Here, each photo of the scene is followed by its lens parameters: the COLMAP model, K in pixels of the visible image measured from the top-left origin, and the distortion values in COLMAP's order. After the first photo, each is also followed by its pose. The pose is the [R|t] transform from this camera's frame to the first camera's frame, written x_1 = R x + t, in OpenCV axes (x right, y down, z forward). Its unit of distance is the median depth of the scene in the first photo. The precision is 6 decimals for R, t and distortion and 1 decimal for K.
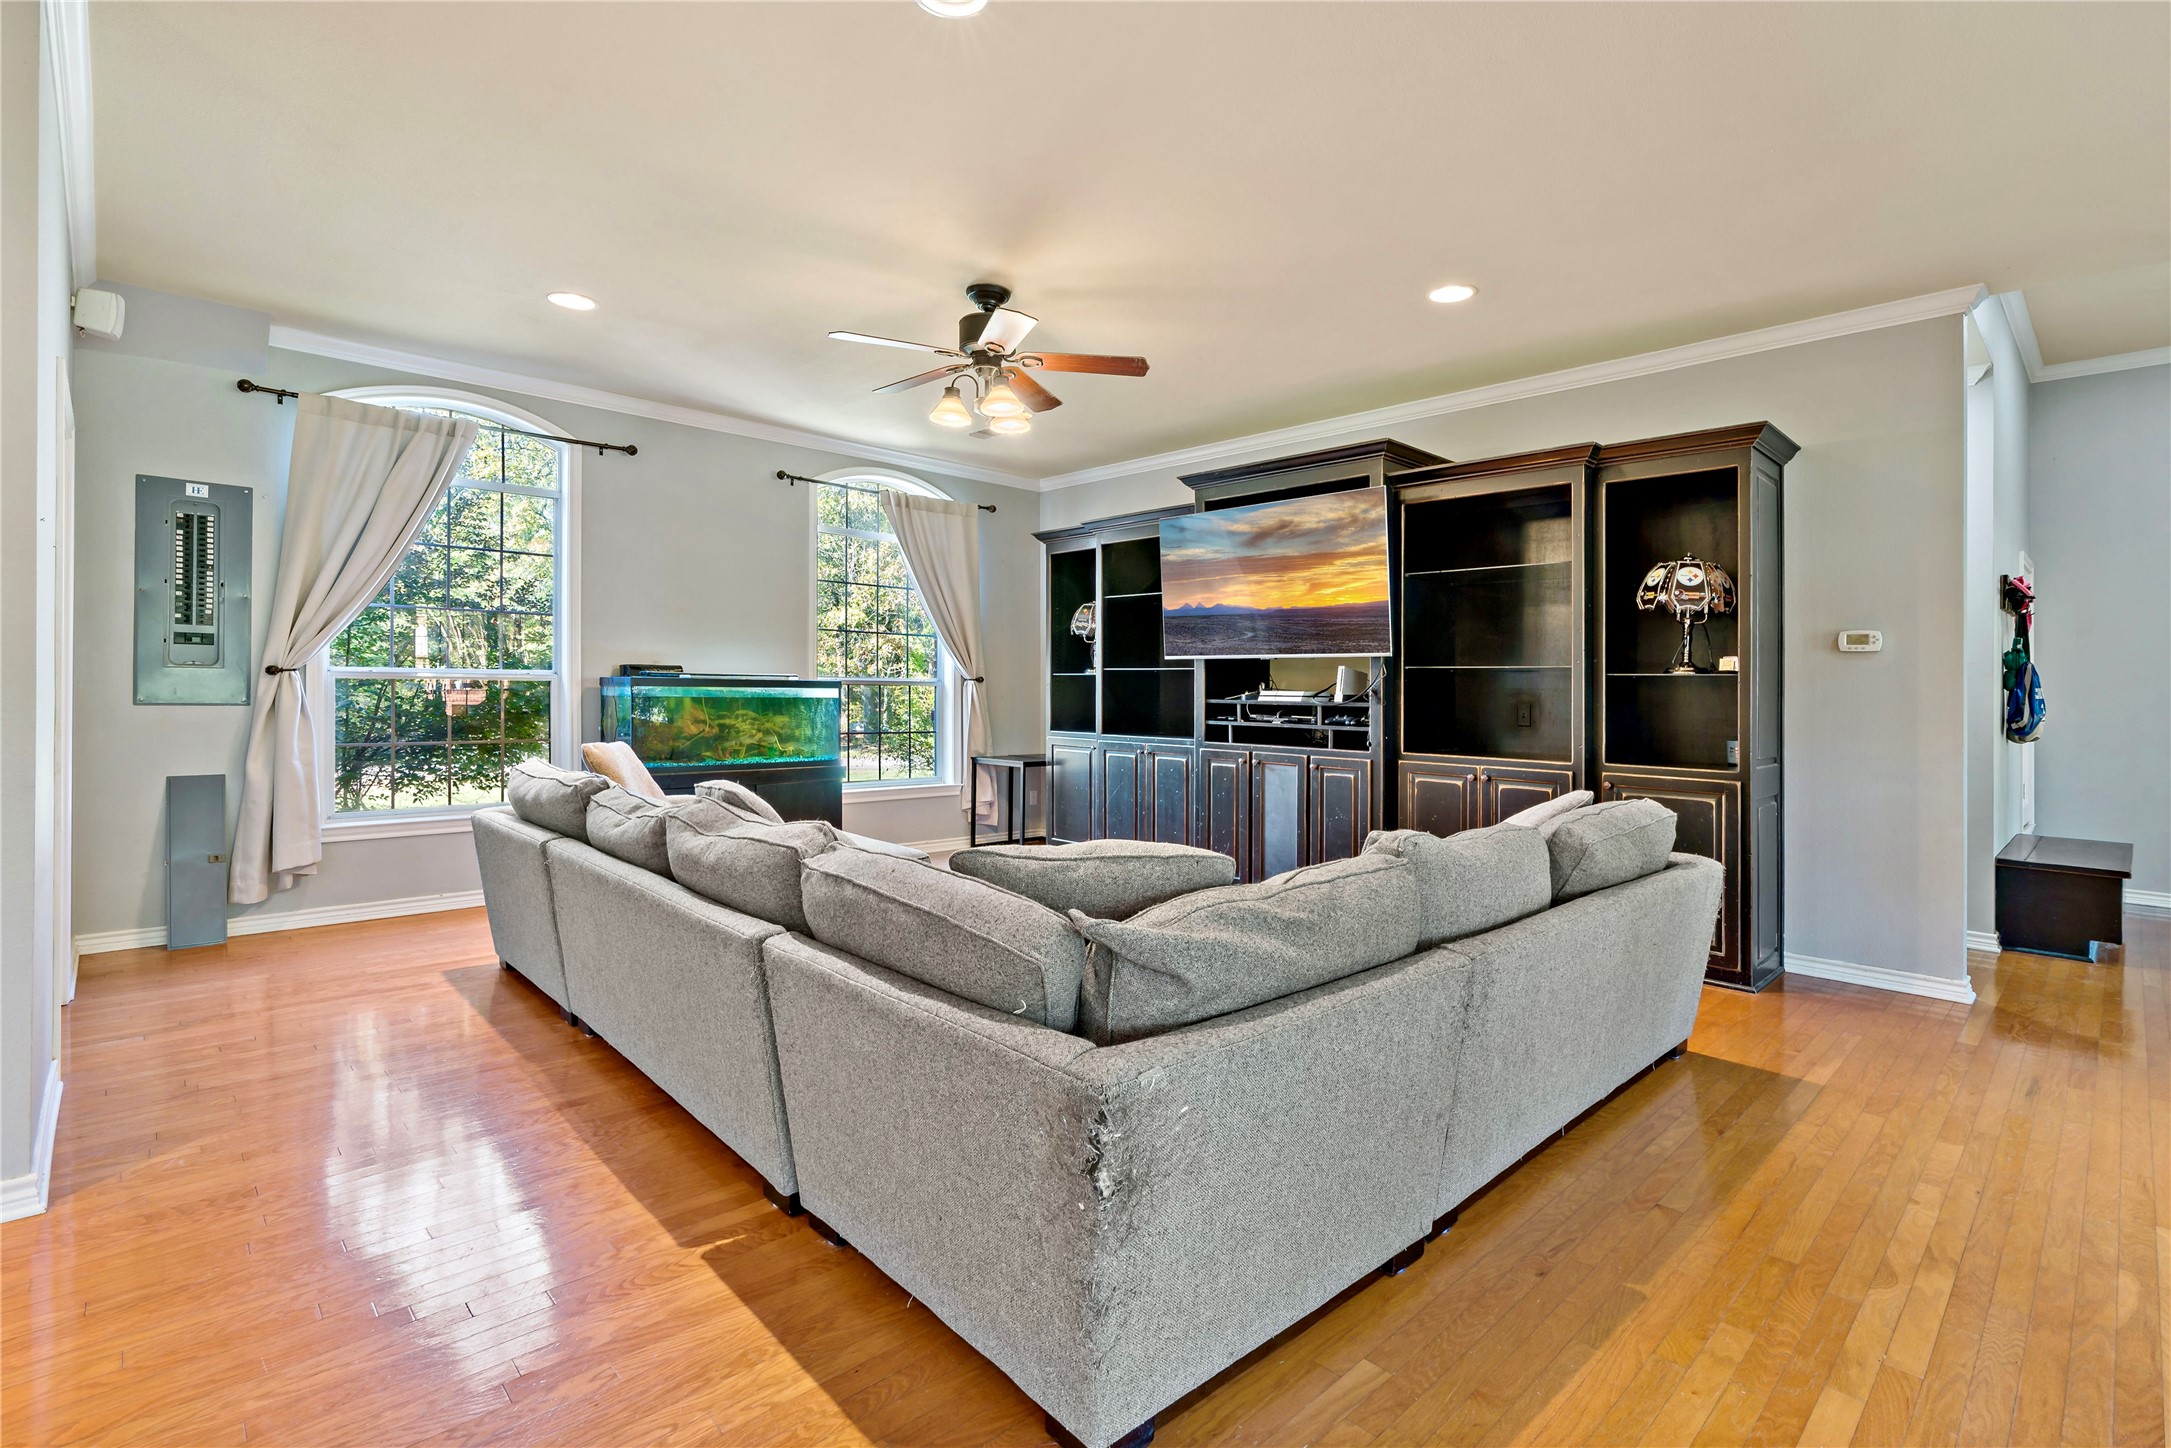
lens RADIAL K [[992.1, 0, 1084.8], [0, 992.1, 707.8], [0, 0, 1]] dist [-0.000484, 0.000024]
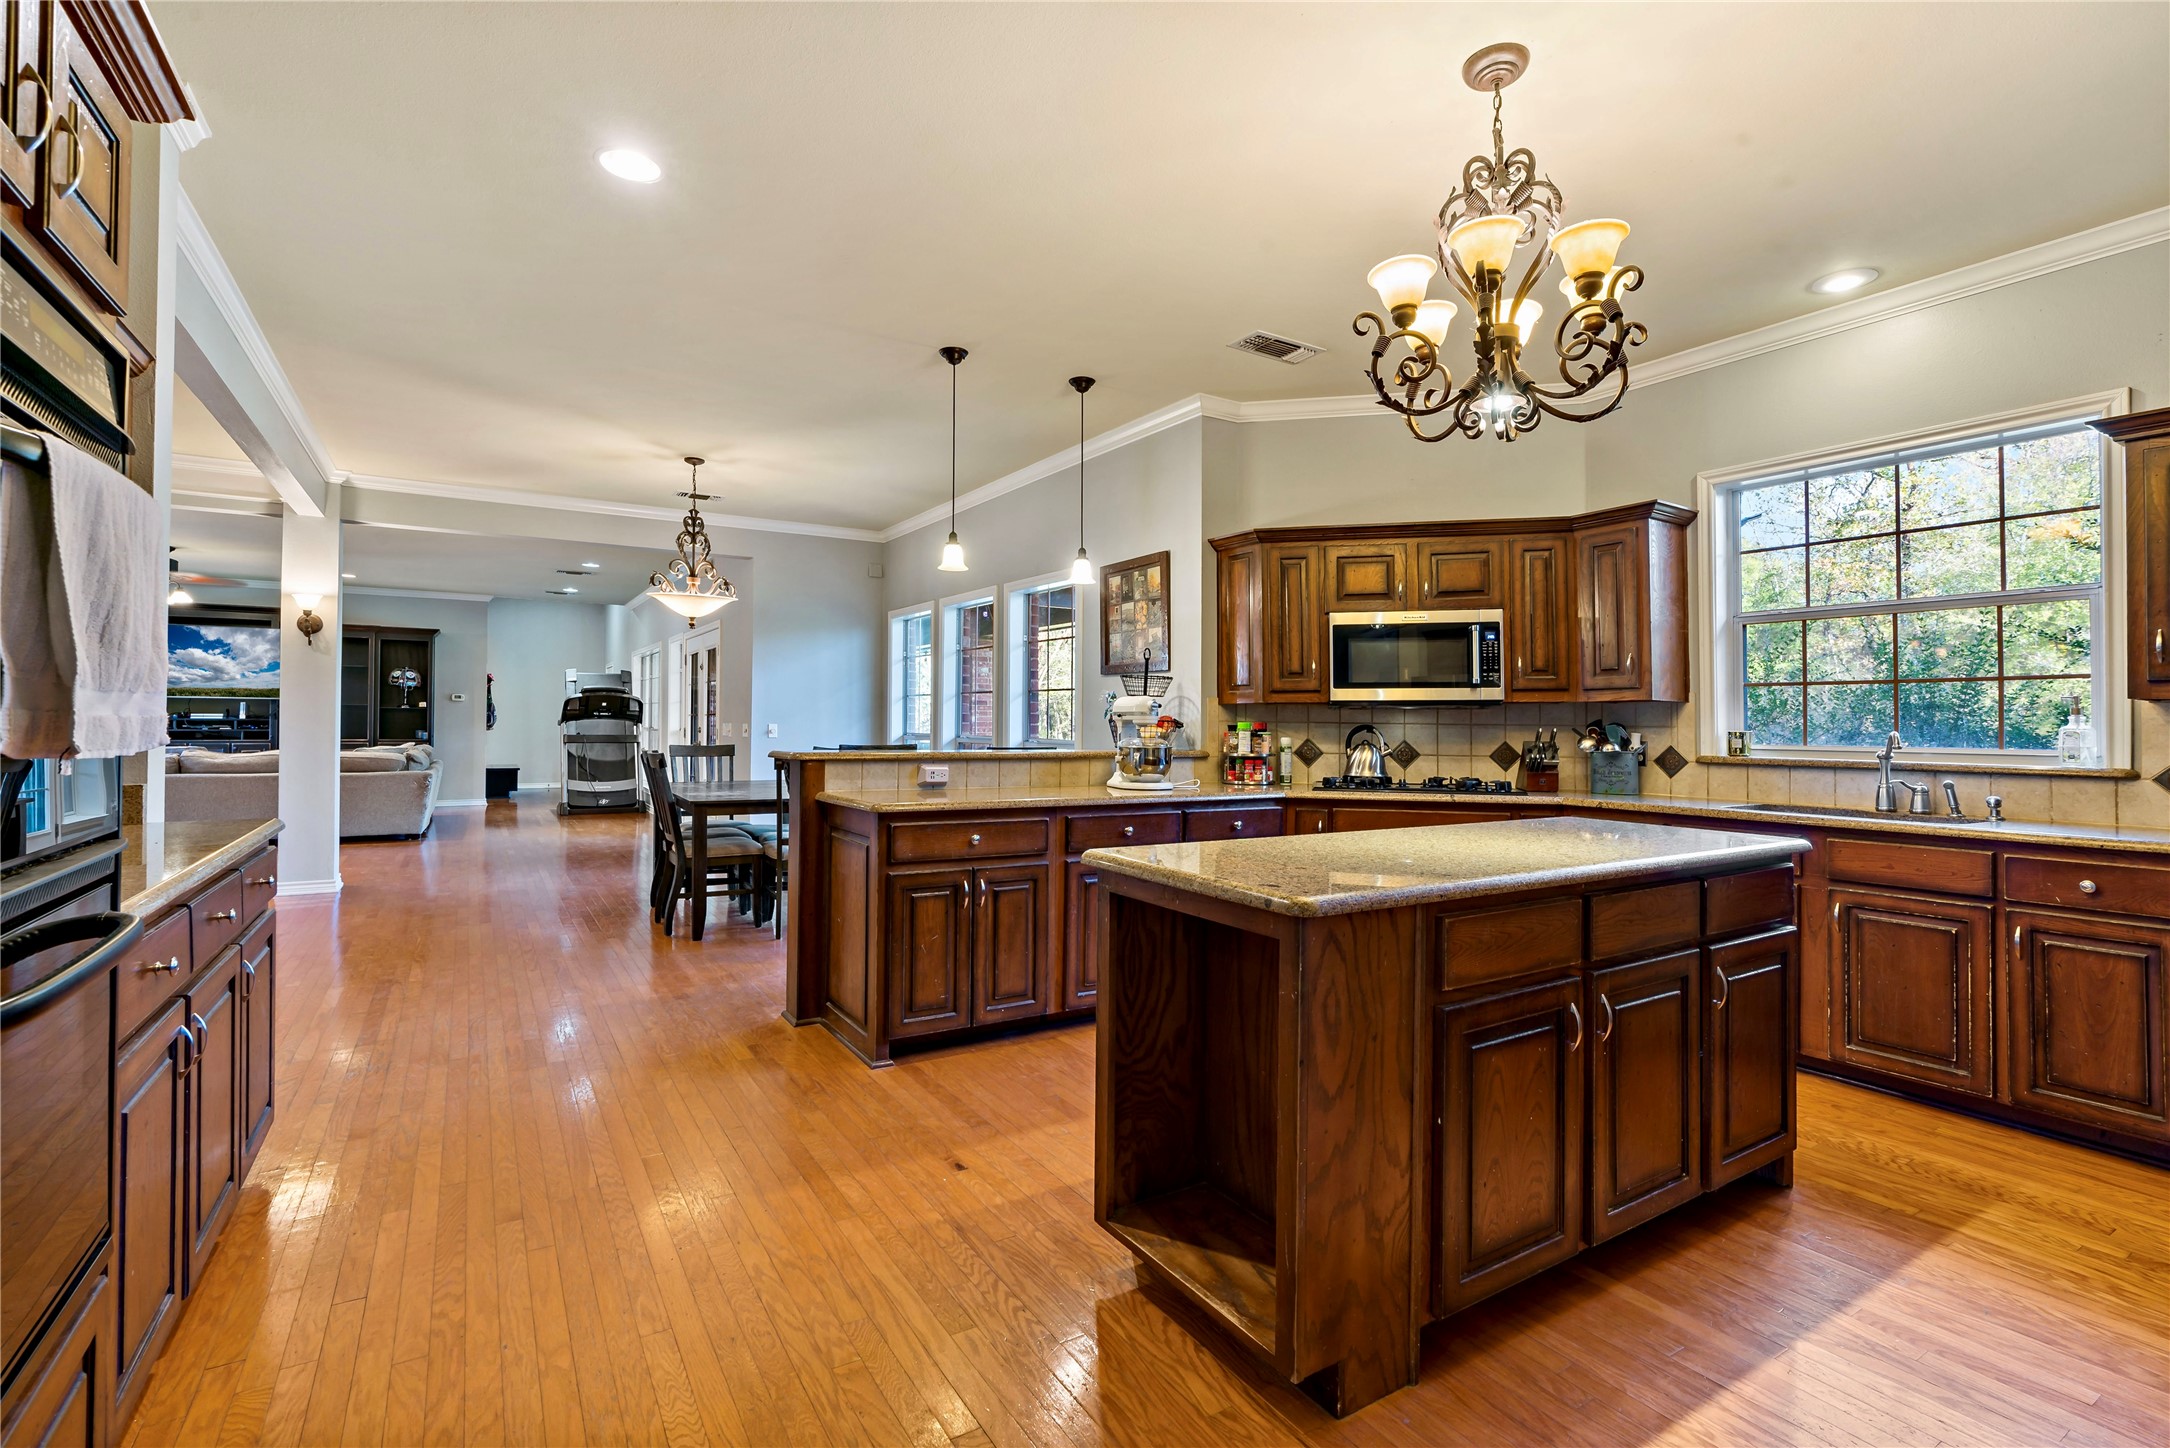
lens RADIAL K [[991.6, 0, 1082.2], [0, 991.6, 712.1], [0, 0, 1]] dist [-0.000484, 0.000024]
pose [[0.183240, -0.006148, 0.983049, -1.654682], [0.000892, 0.999981, 0.006087, -0.033852], [-0.983068, -0.000239, 0.183242, -1.290458]]
